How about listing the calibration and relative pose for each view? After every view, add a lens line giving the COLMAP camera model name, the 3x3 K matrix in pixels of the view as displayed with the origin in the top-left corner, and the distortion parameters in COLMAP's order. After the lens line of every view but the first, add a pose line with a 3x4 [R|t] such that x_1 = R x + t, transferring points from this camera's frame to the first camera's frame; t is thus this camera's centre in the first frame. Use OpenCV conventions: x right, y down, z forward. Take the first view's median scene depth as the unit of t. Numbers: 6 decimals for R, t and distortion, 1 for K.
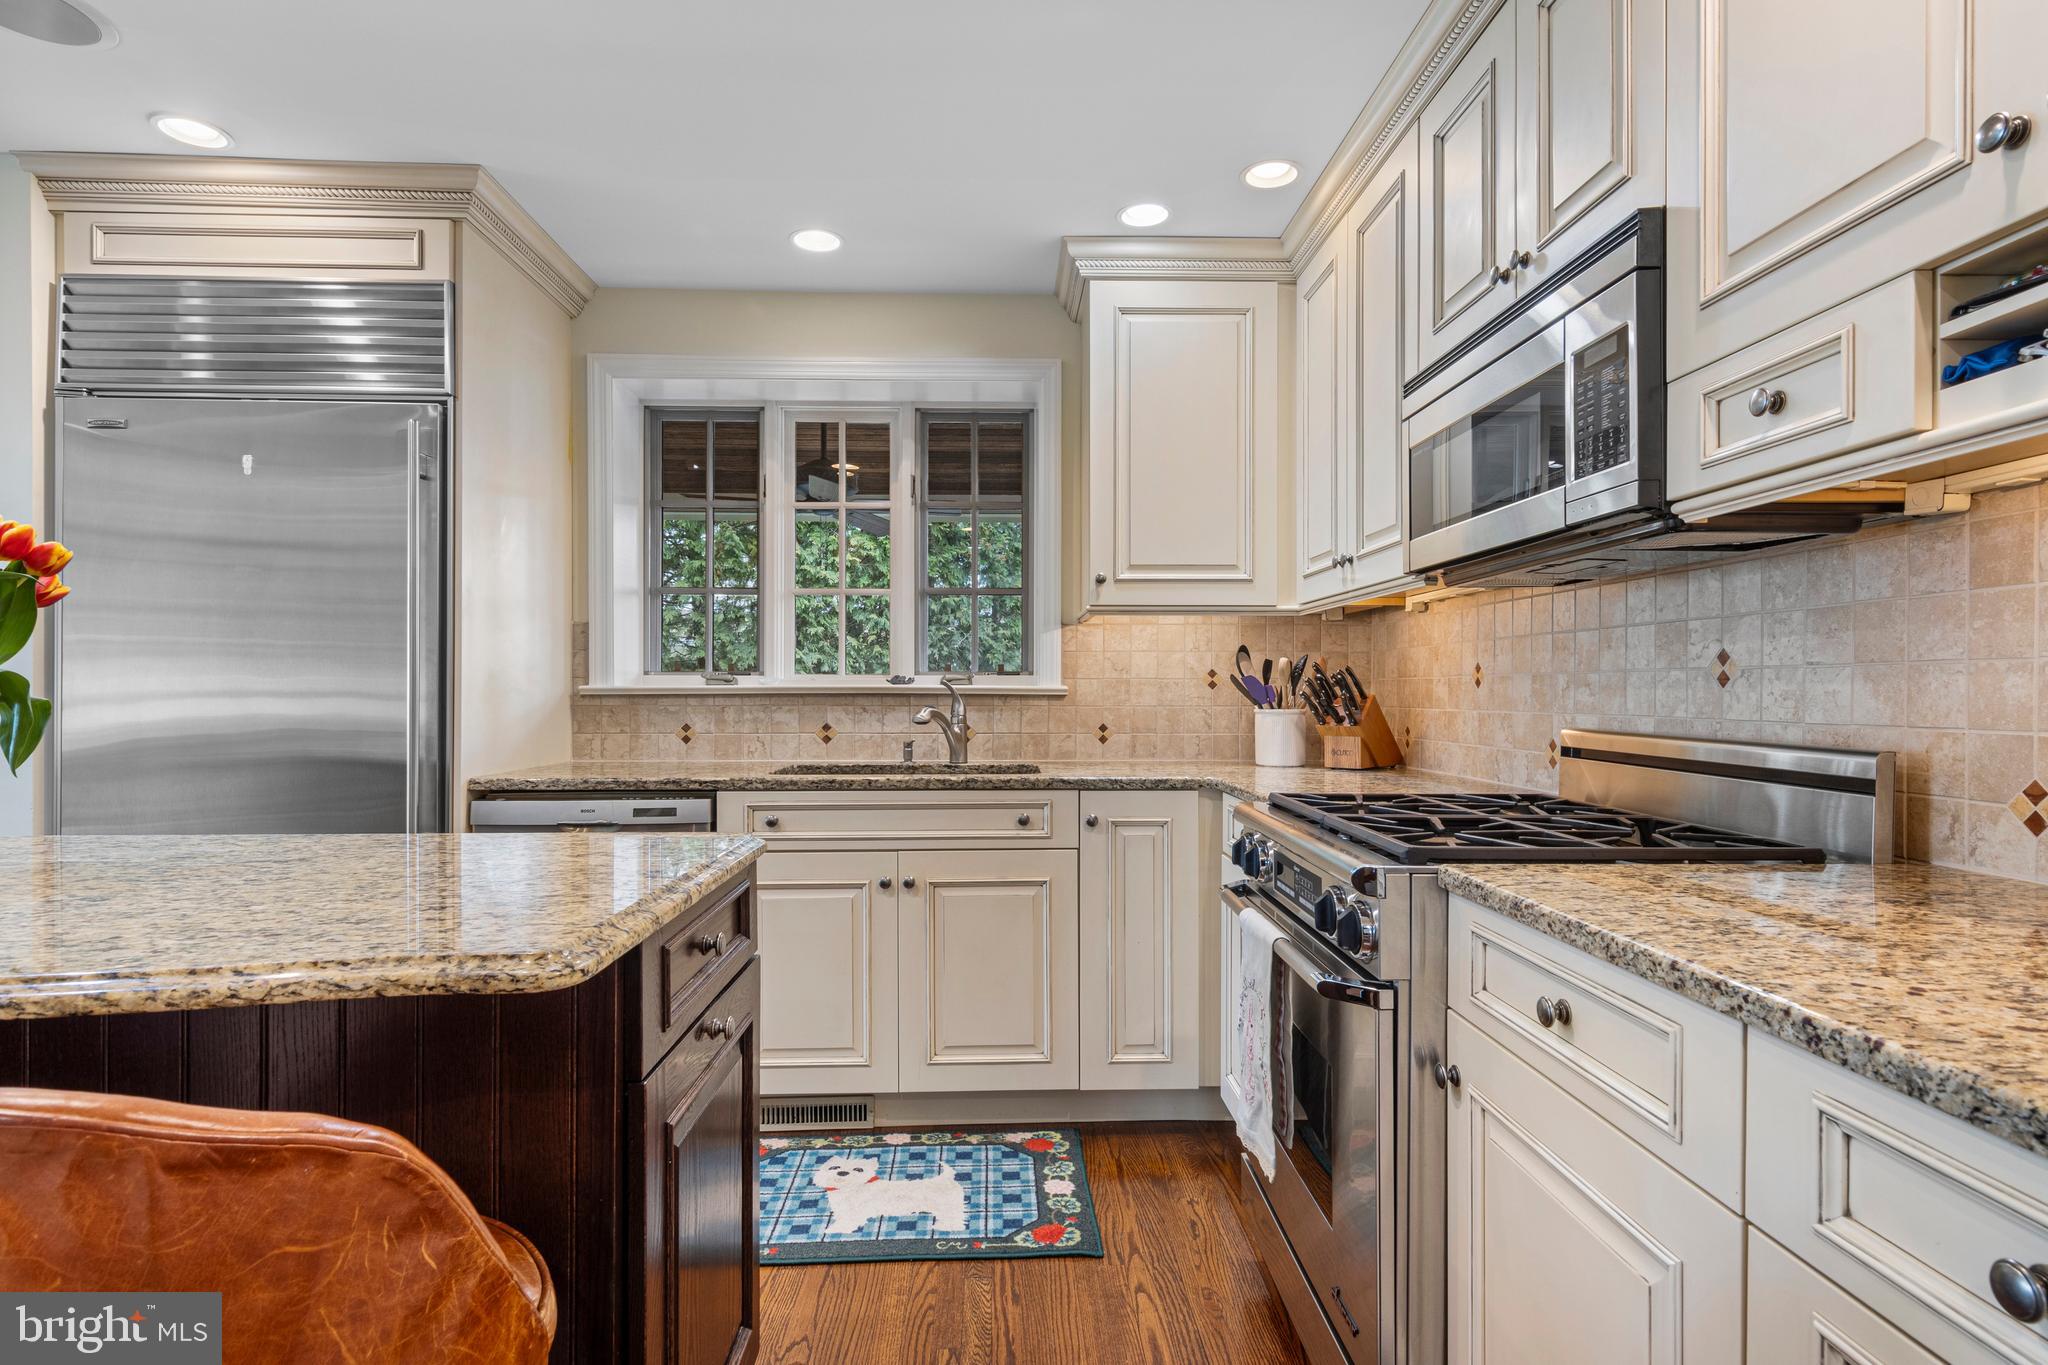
lens RADIAL K [[1041.3, 0, 1024.0], [0, 1041.3, 682.5], [0, 0, 1]] dist [-0.002173, -0.000631]
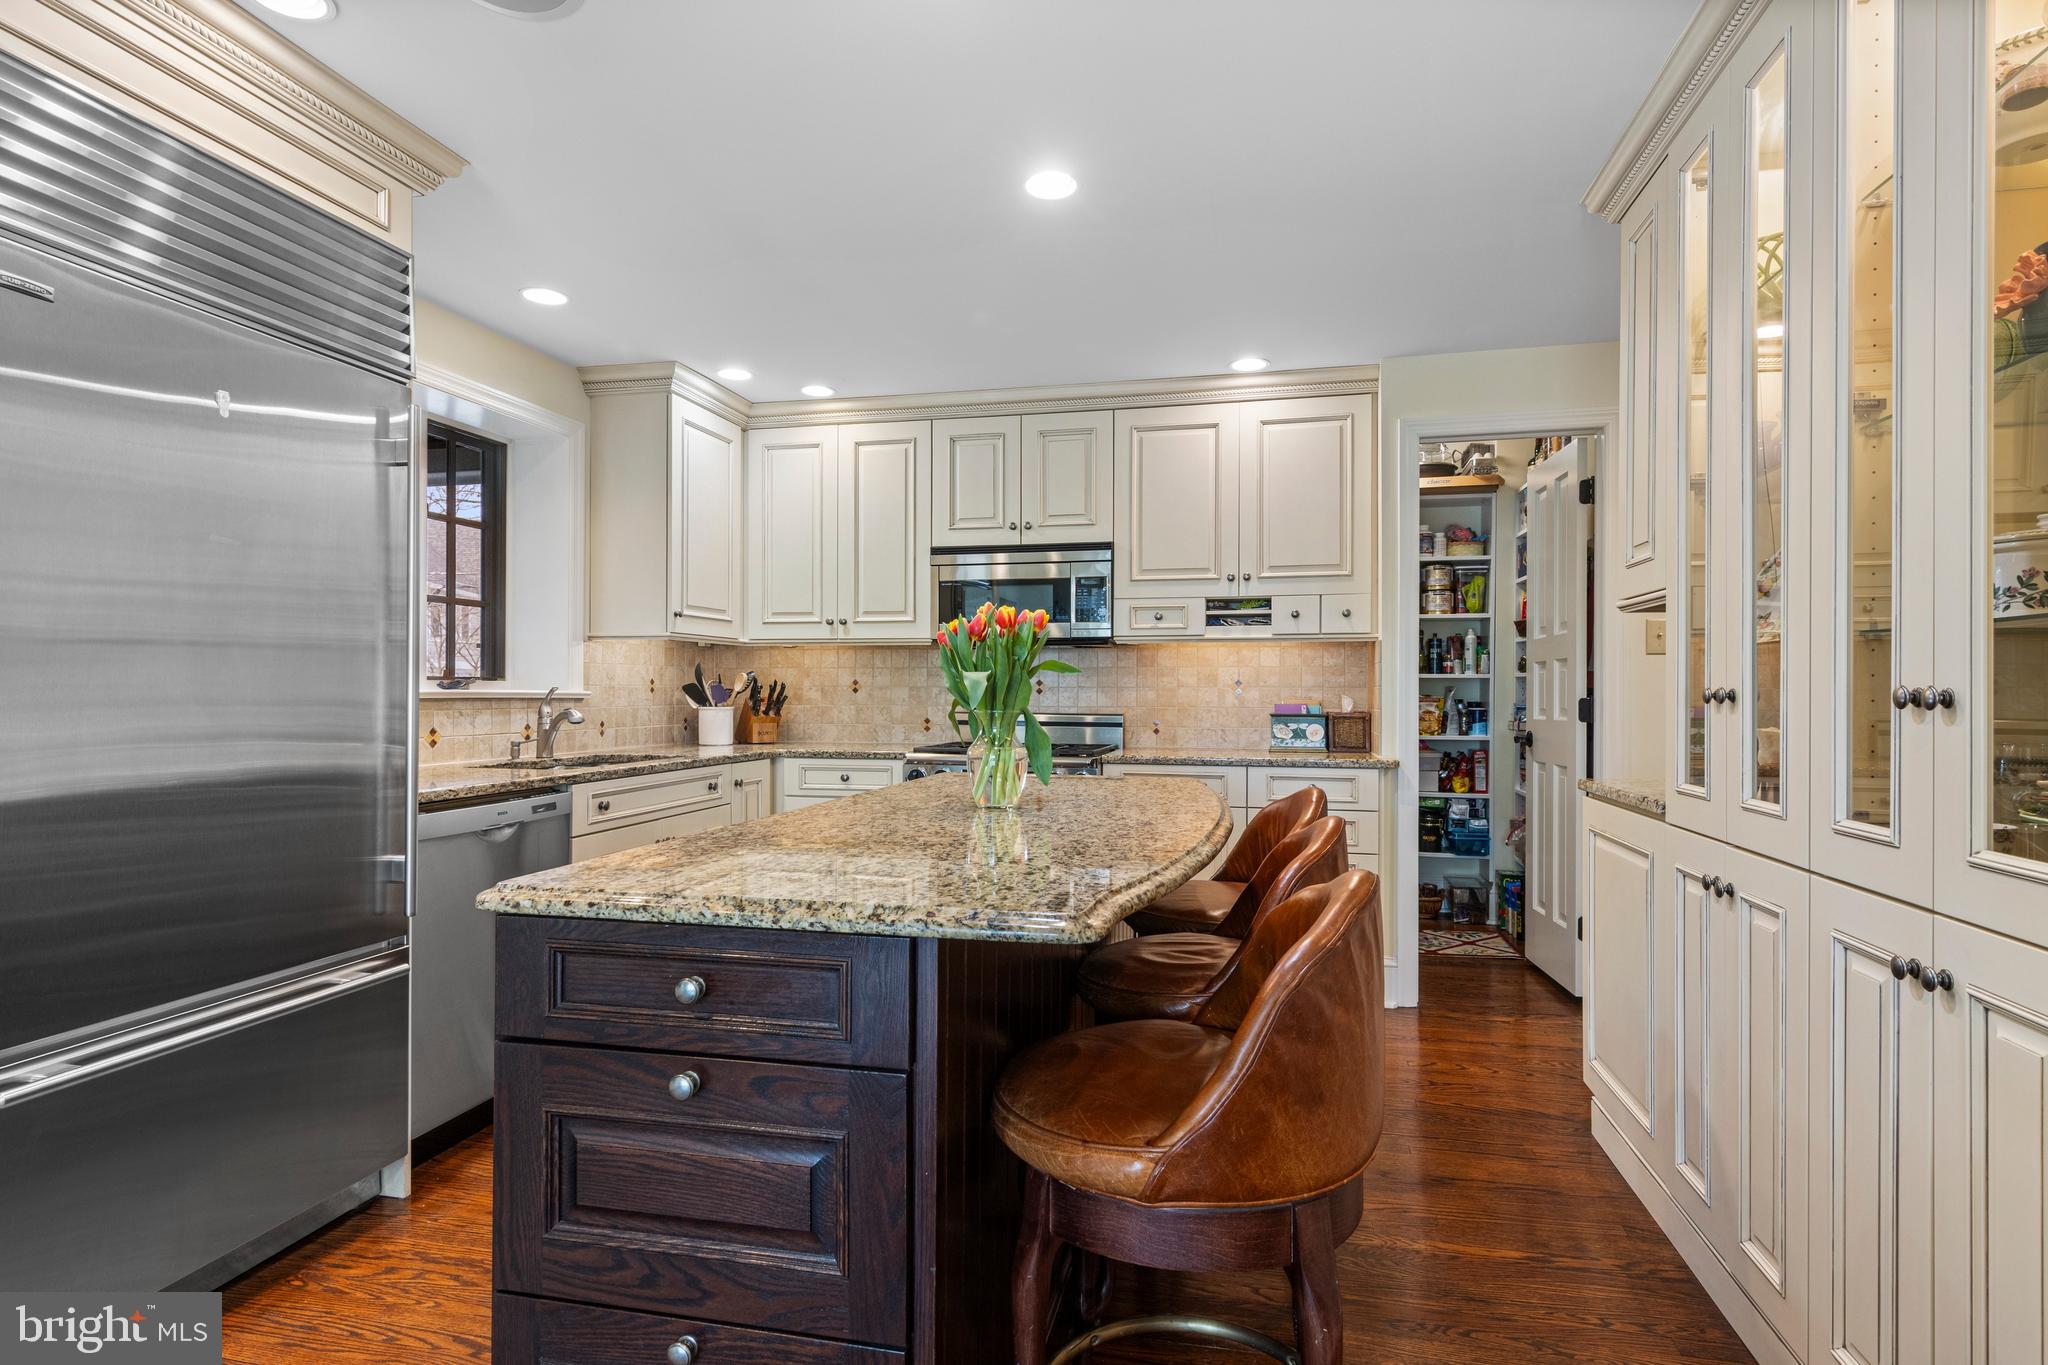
lens RADIAL K [[1041.3, 0, 1024.0], [0, 1041.3, 682.5], [0, 0, 1]] dist [-0.002173, -0.000631]
pose [[0.257911, 0.008429, 0.966132, -1.267686], [-0.010893, 0.999924, -0.005816, -0.006439], [-0.966107, -0.009024, 0.257984, 0.225275]]
